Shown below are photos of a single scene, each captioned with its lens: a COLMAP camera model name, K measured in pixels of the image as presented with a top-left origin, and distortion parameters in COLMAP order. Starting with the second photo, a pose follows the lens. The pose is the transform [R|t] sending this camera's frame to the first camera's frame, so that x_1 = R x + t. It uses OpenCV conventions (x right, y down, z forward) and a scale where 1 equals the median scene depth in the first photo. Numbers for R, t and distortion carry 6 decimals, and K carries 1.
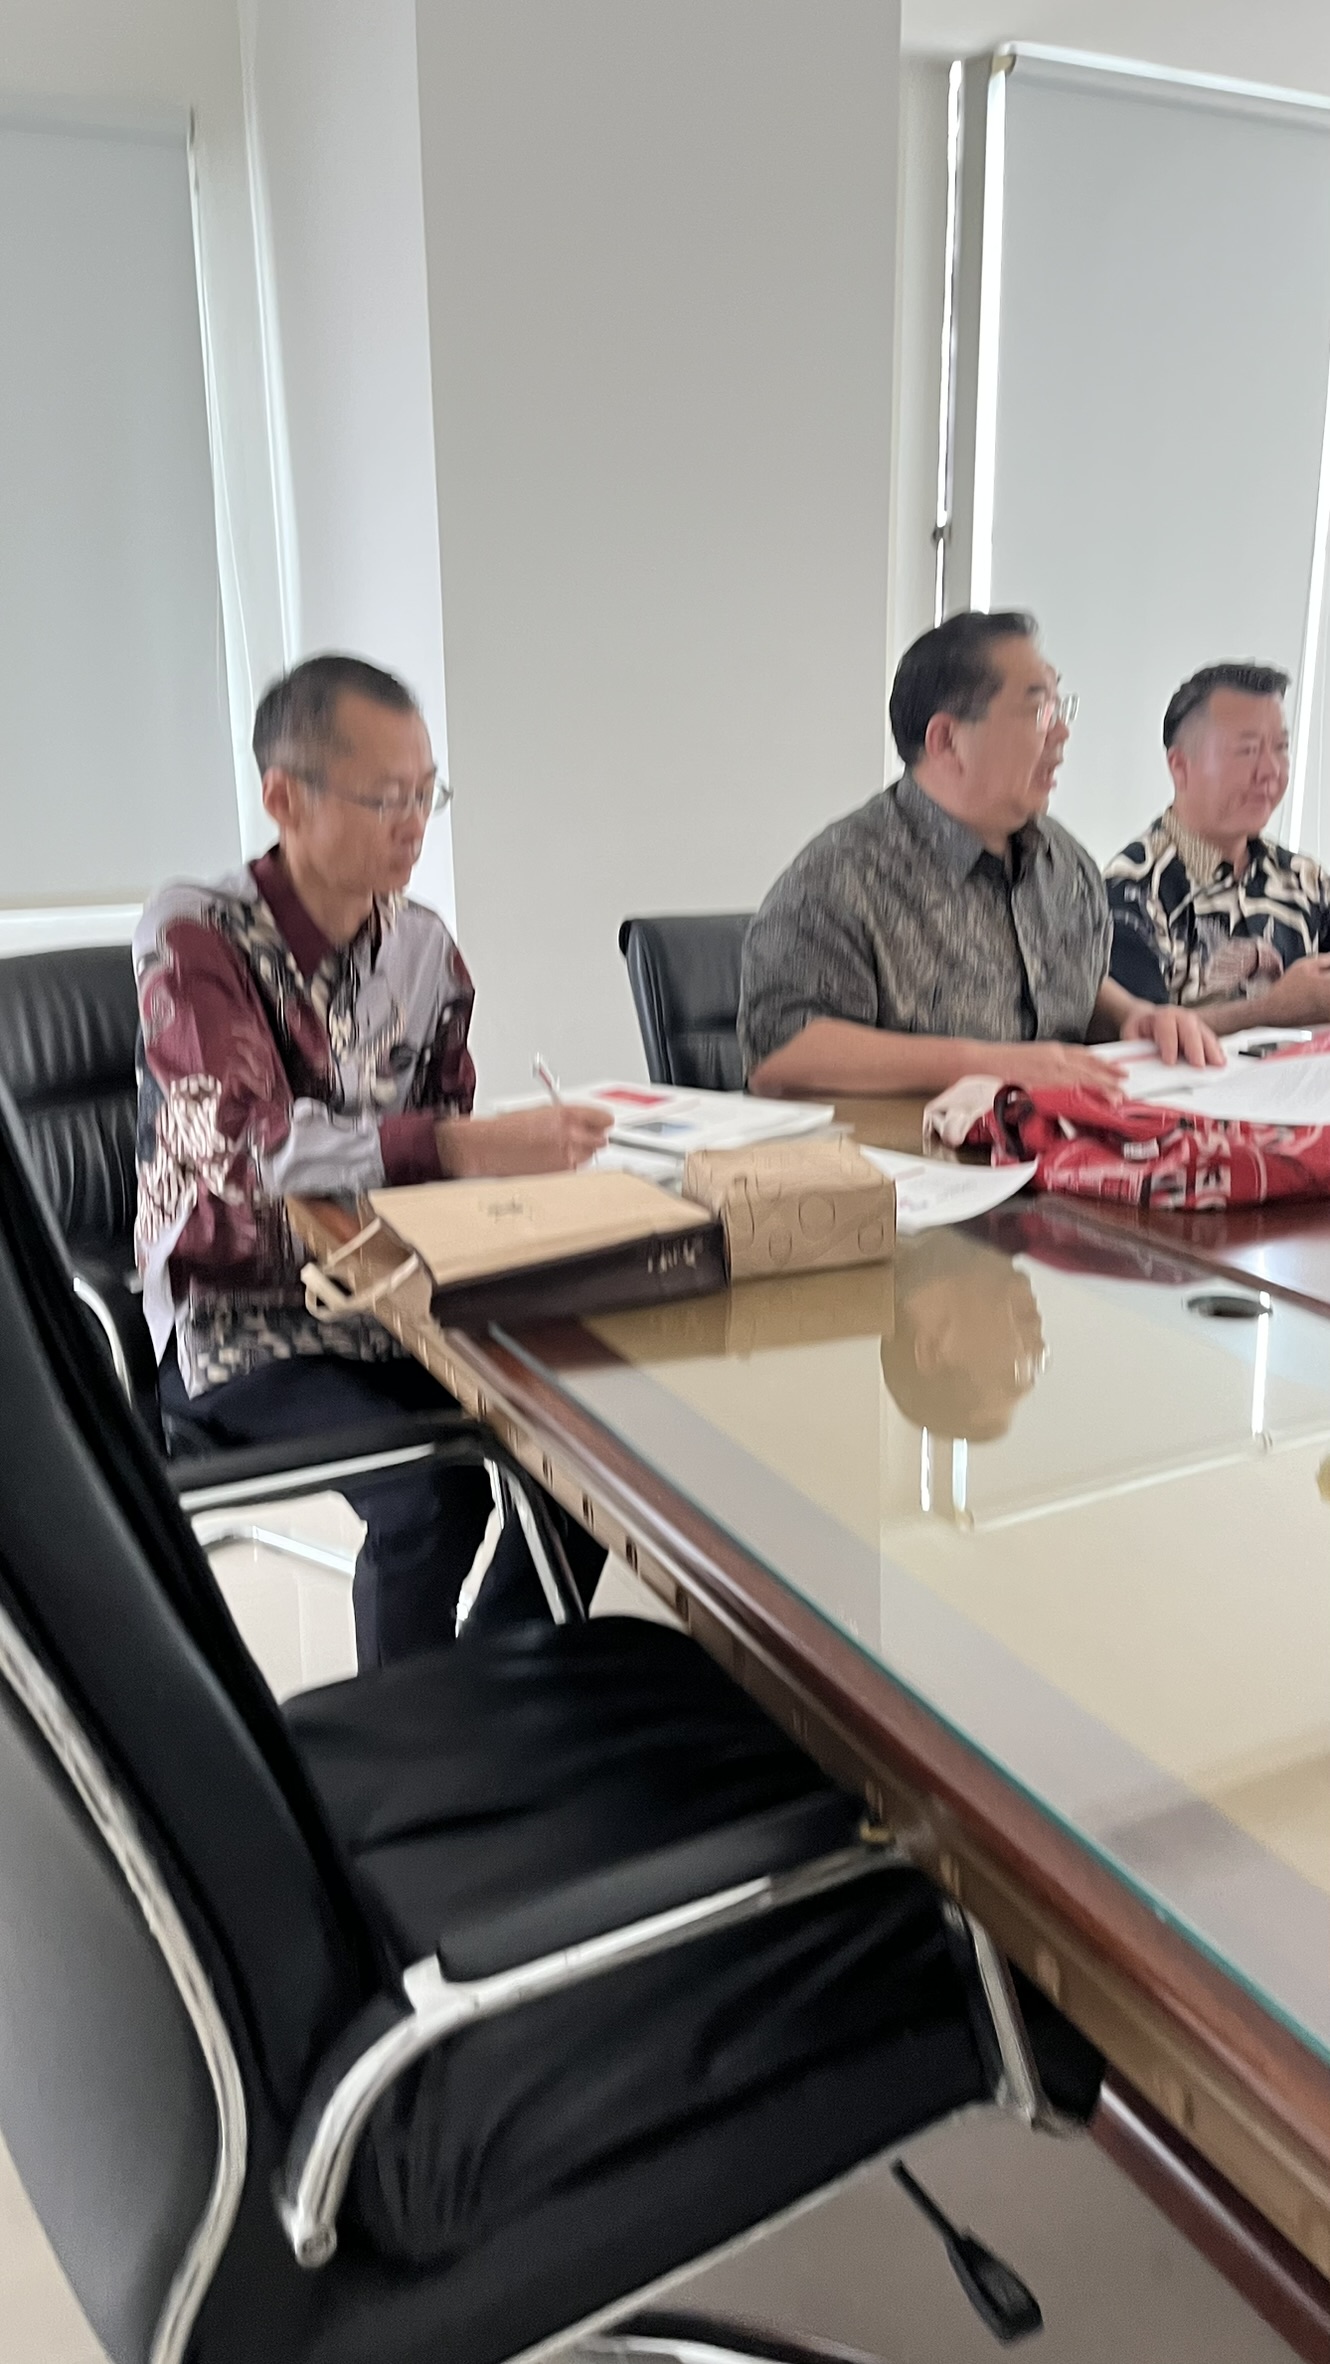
lens RADIAL K [[1810.2, 0, 616.5], [0, 1810.2, 1210.5], [0, 0, 1]] dist [0.056571, -0.074833]
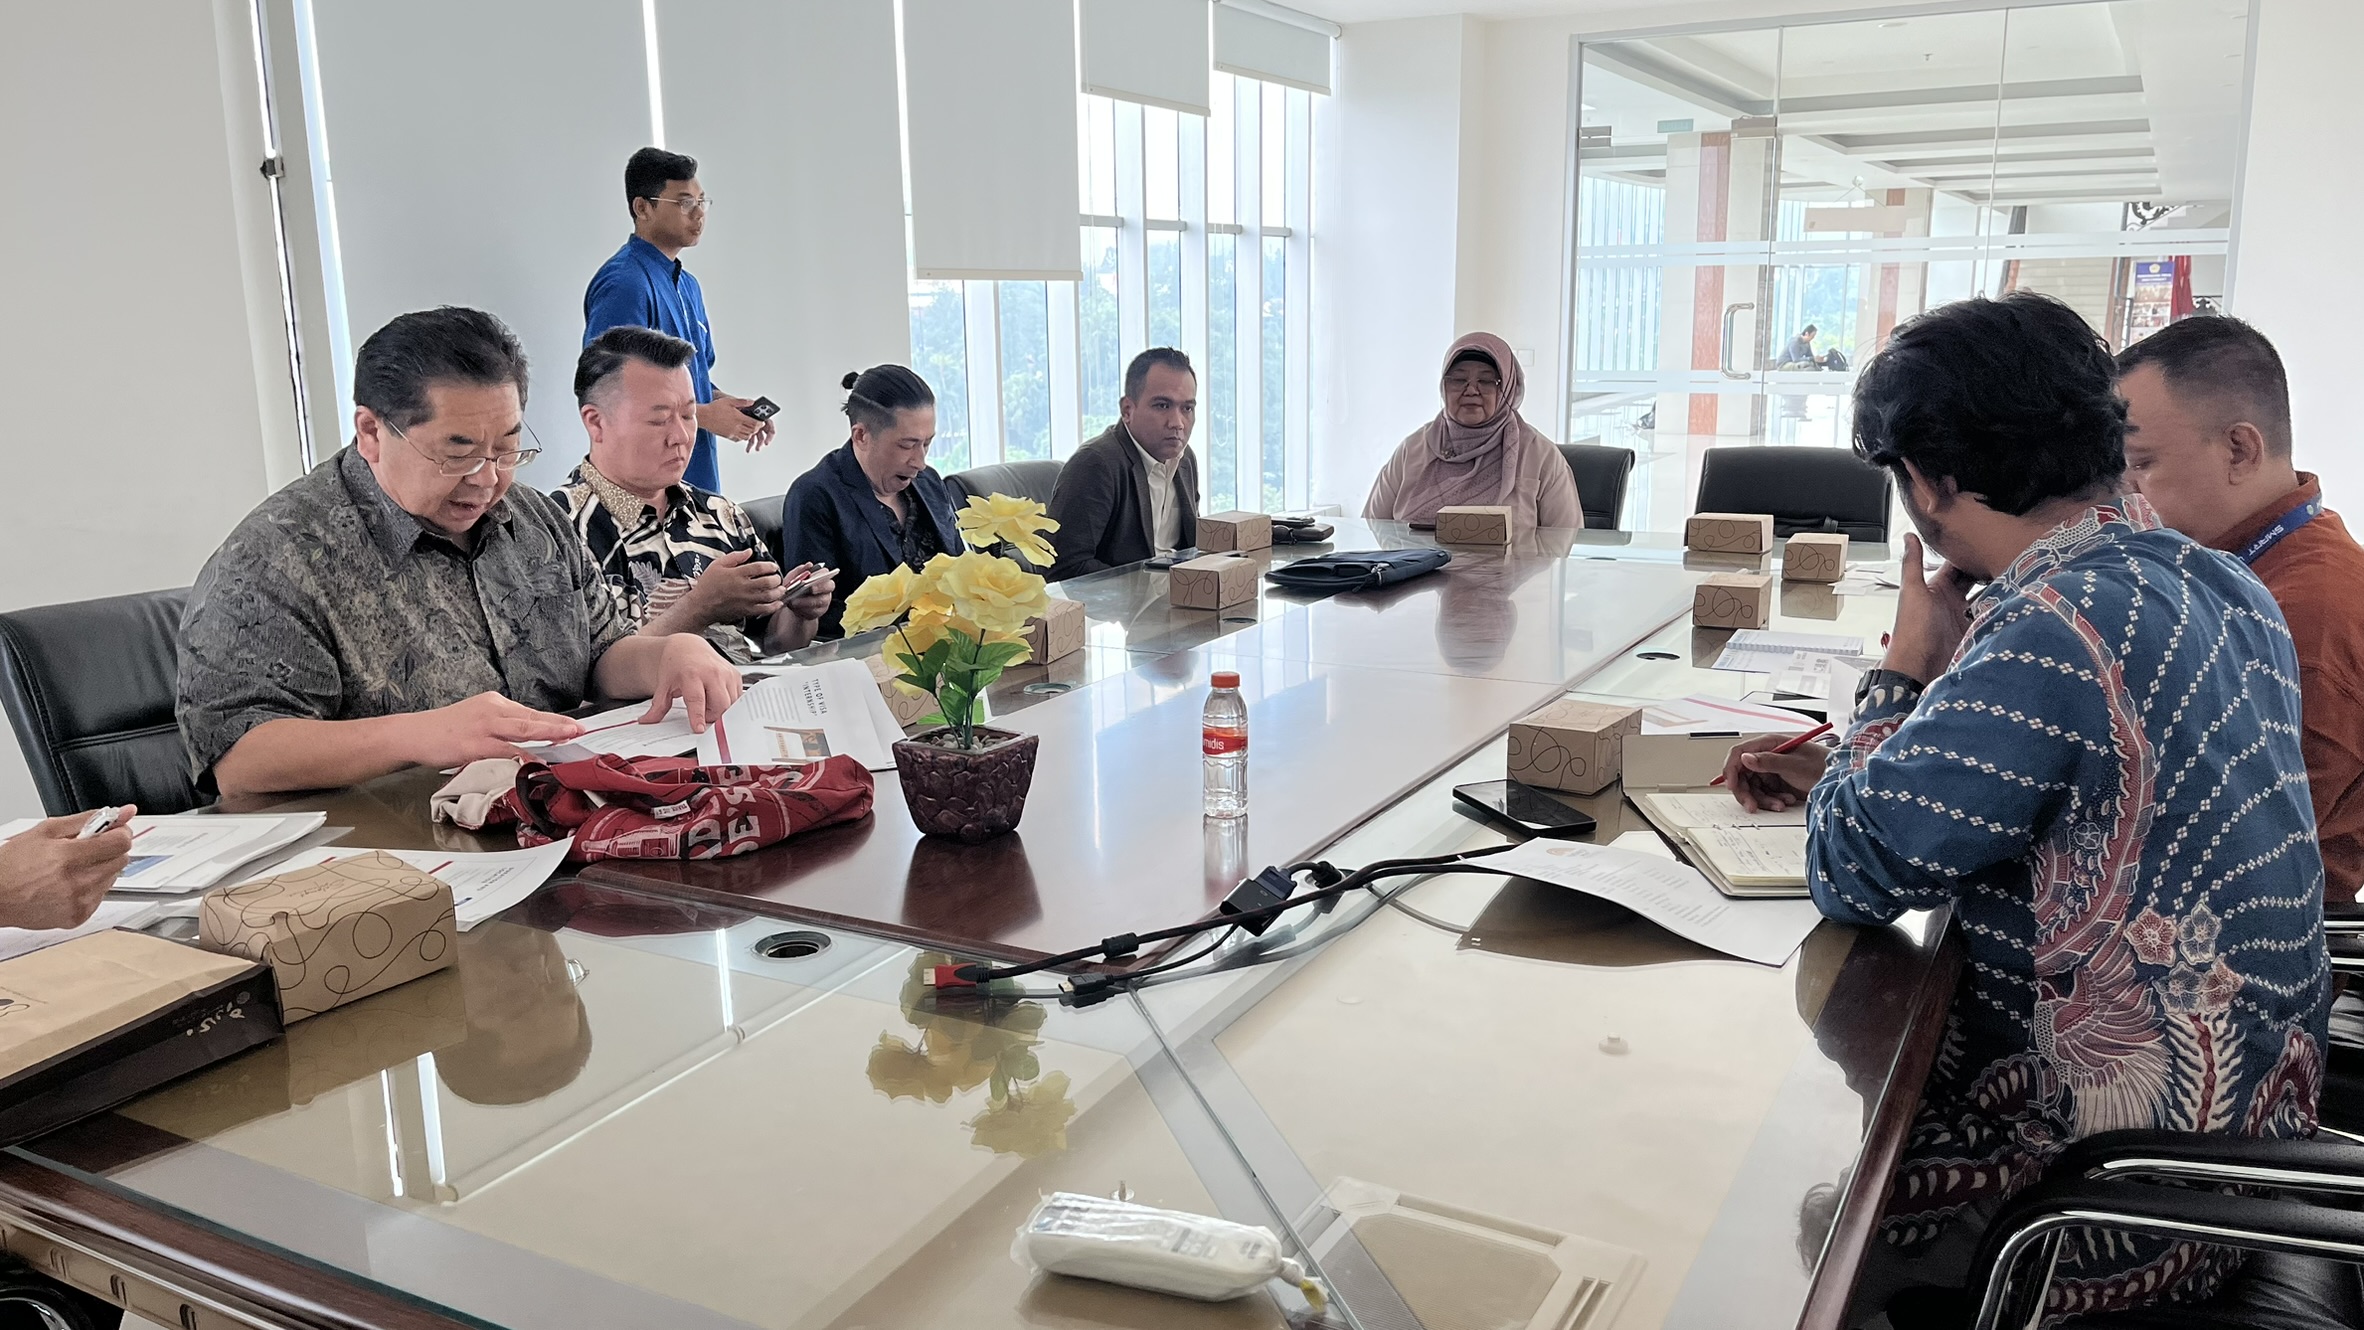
lens RADIAL K [[1810.2, 0, 1216.8], [0, 1810.2, 656.3], [0, 0, 1]] dist [0.056571, -0.074833]
pose [[0.790625, -0.115157, 0.601375, -0.085534], [0.164069, 0.986083, -0.026877, -0.038005], [-0.589910, 0.119917, 0.798515, -0.052688]]
